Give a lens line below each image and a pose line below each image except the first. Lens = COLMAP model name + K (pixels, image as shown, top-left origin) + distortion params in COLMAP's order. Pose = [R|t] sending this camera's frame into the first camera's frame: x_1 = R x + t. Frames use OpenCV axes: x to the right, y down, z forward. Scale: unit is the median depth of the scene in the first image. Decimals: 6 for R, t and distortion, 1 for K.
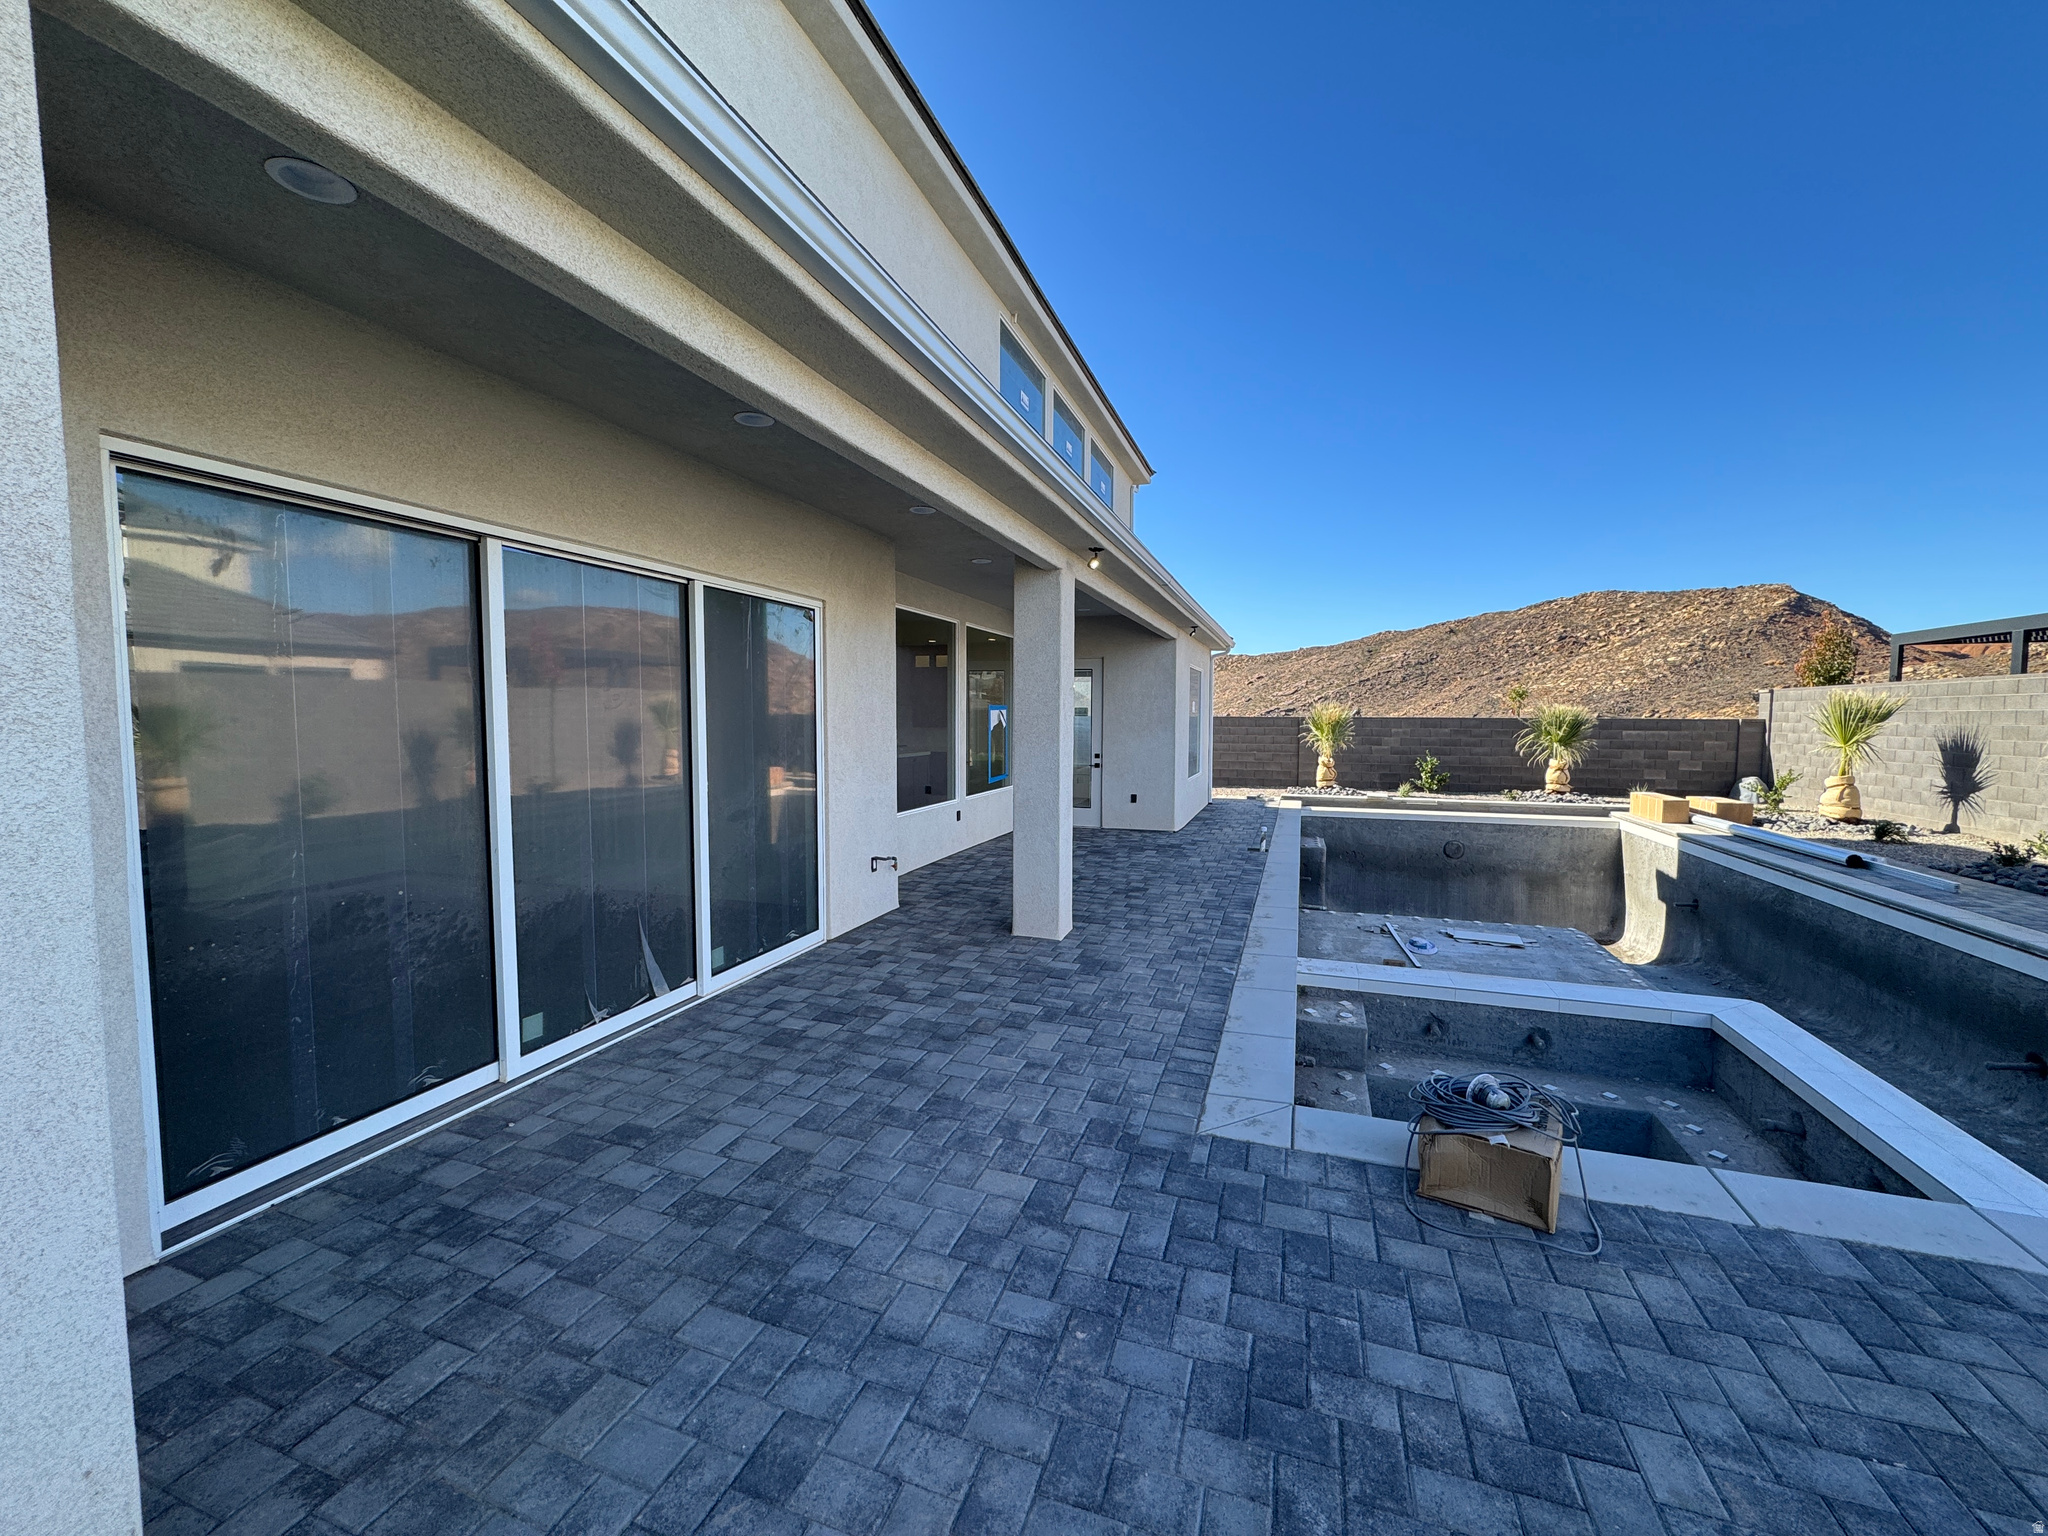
lens RADIAL K [[813.0, 0, 1024.0], [0, 813.0, 768.0], [0, 0, 1]] dist [-0.001701, 0.000296]
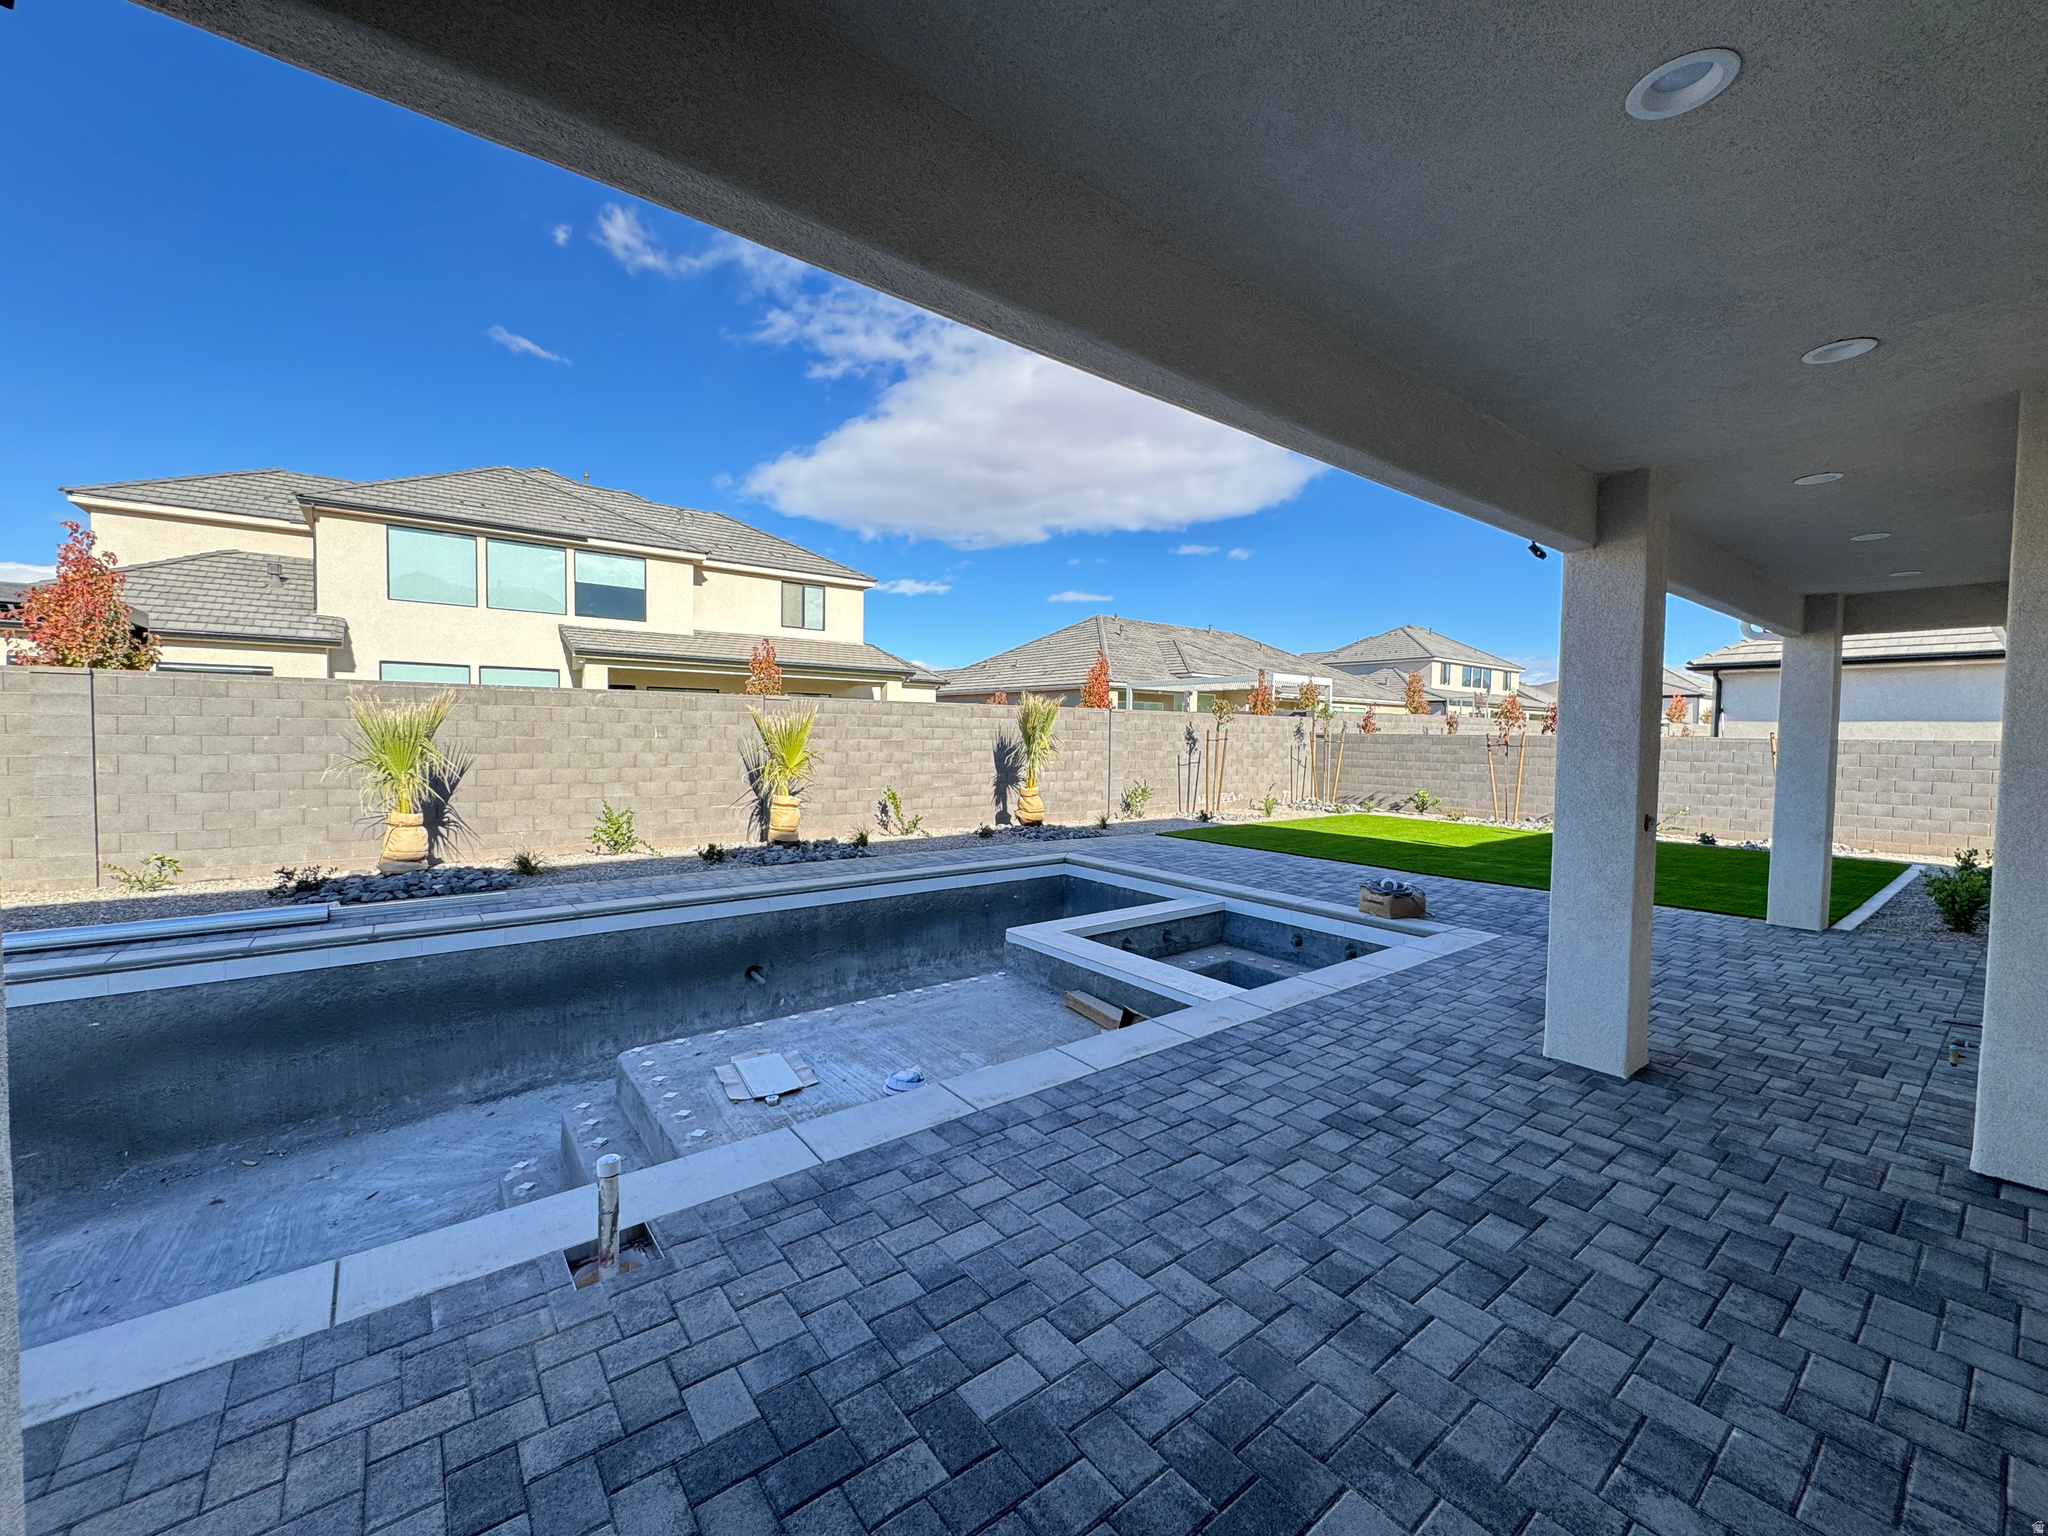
lens RADIAL K [[813.0, 0, 1024.0], [0, 813.0, 768.0], [0, 0, 1]] dist [-0.001701, 0.000296]
pose [[-0.835730, -0.037740, 0.547842, 0.064713], [0.020918, 0.994724, 0.100436, -0.138954], [-0.548742, 0.095397, -0.830531, 1.966647]]
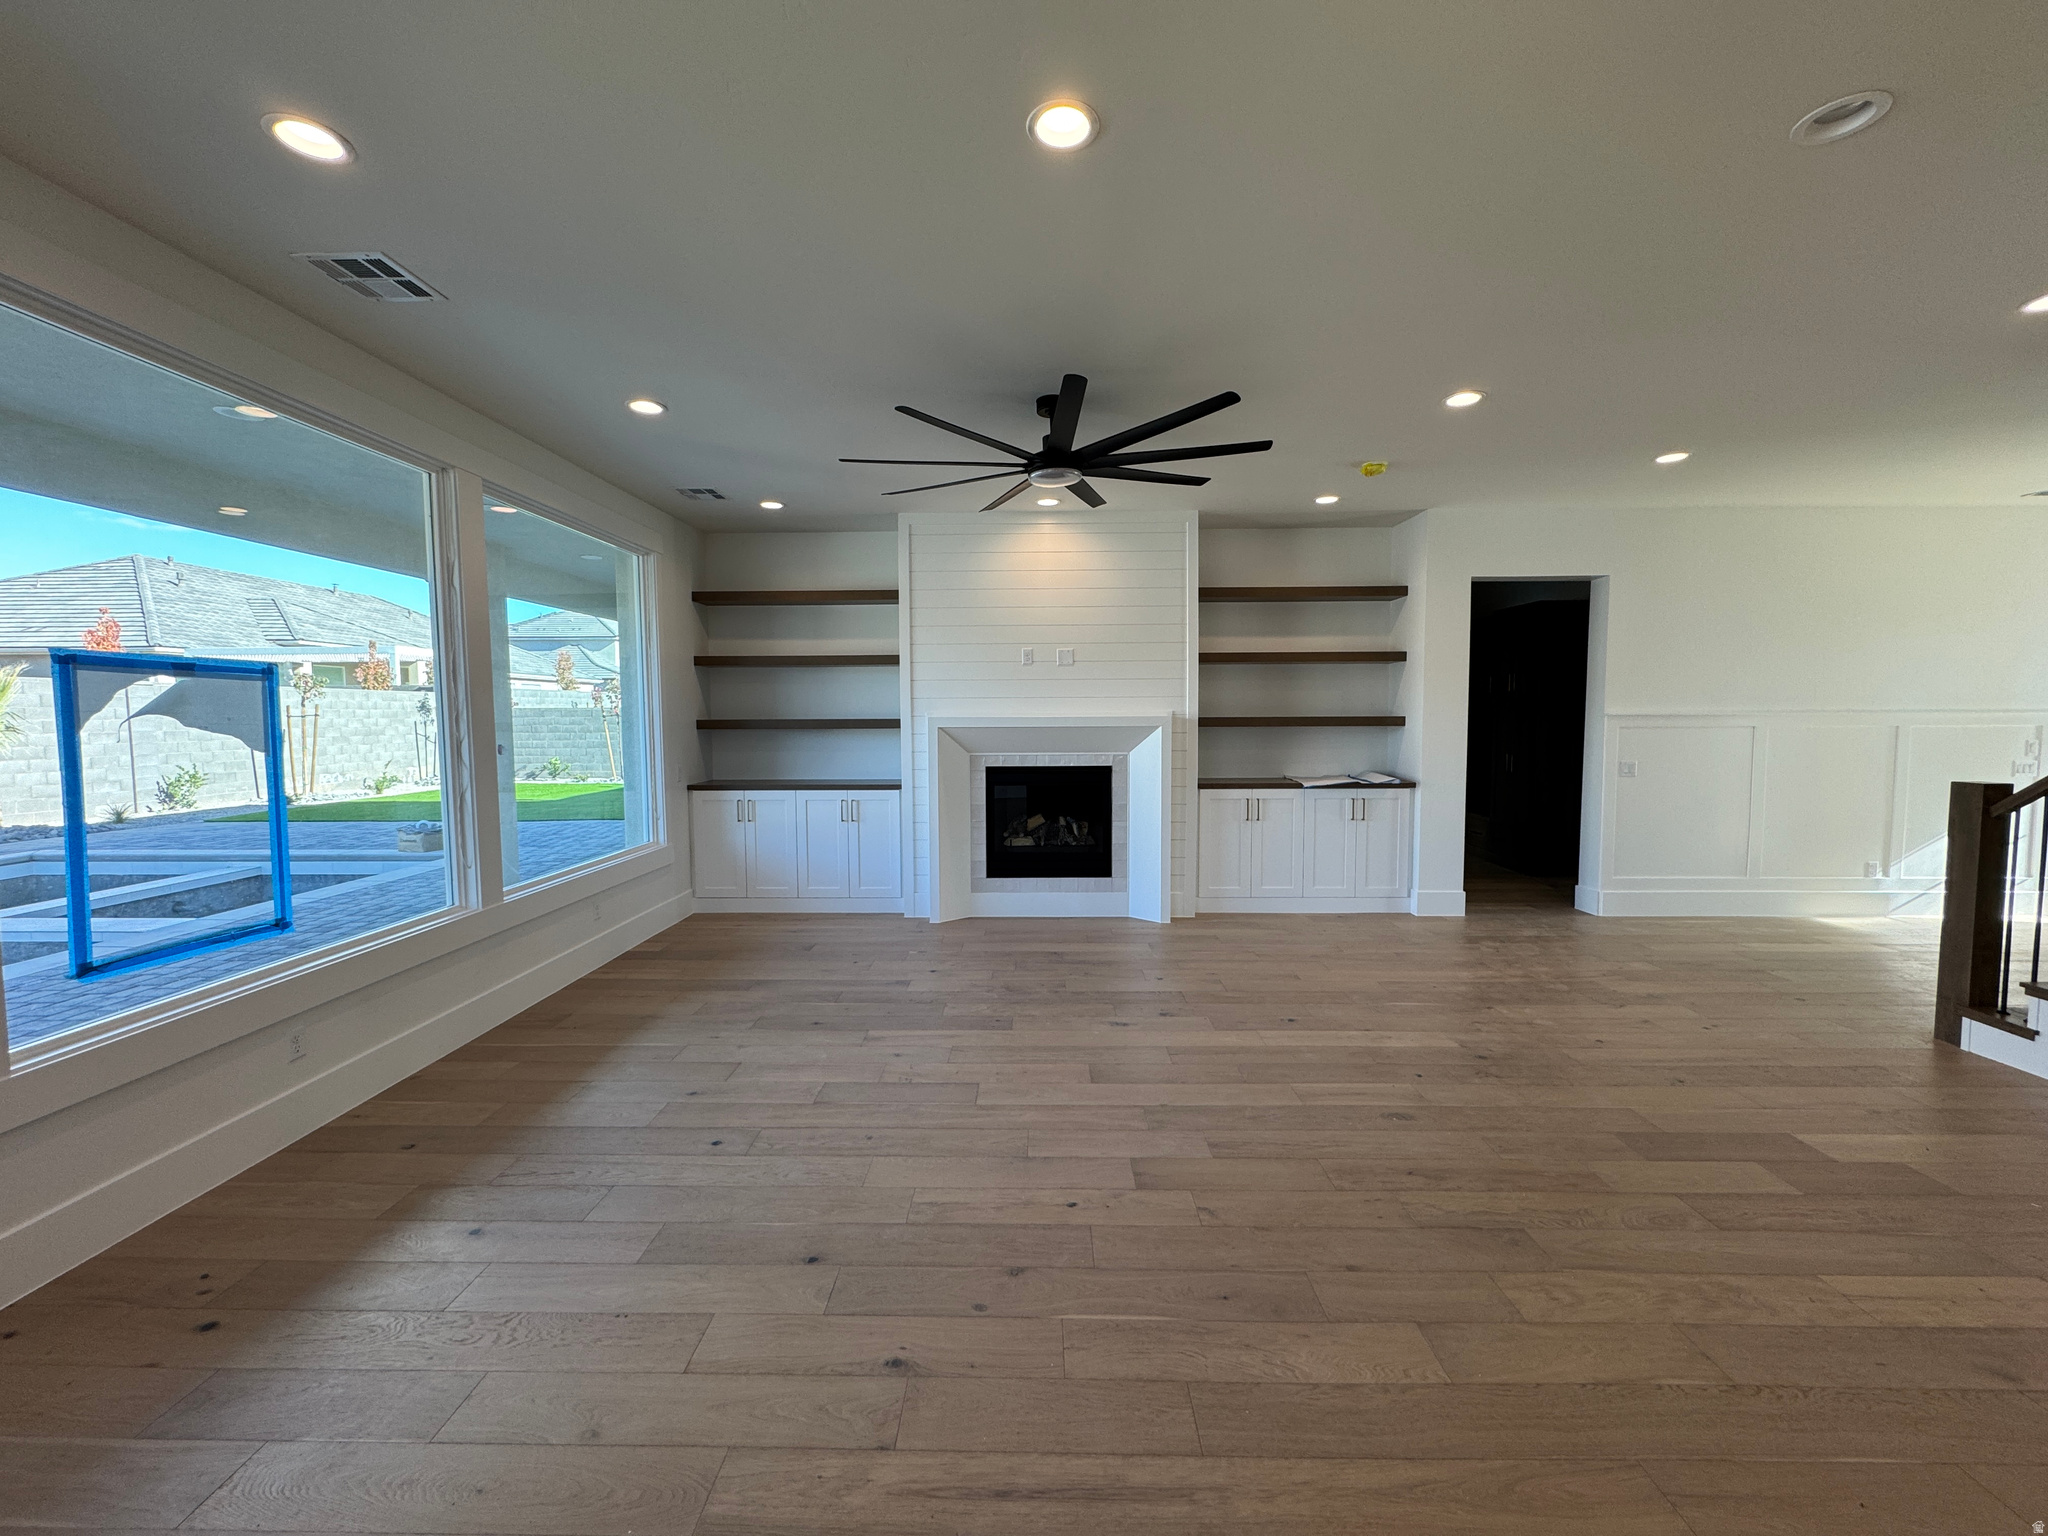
lens RADIAL K [[813.0, 0, 1024.0], [0, 813.0, 768.0], [0, 0, 1]] dist [-0.001701, 0.000296]
pose [[-0.952141, 0.023852, -0.304727, -0.379000], [-0.016560, 0.991461, 0.129349, -0.149476], [0.305210, 0.128205, -0.943615, 2.460908]]
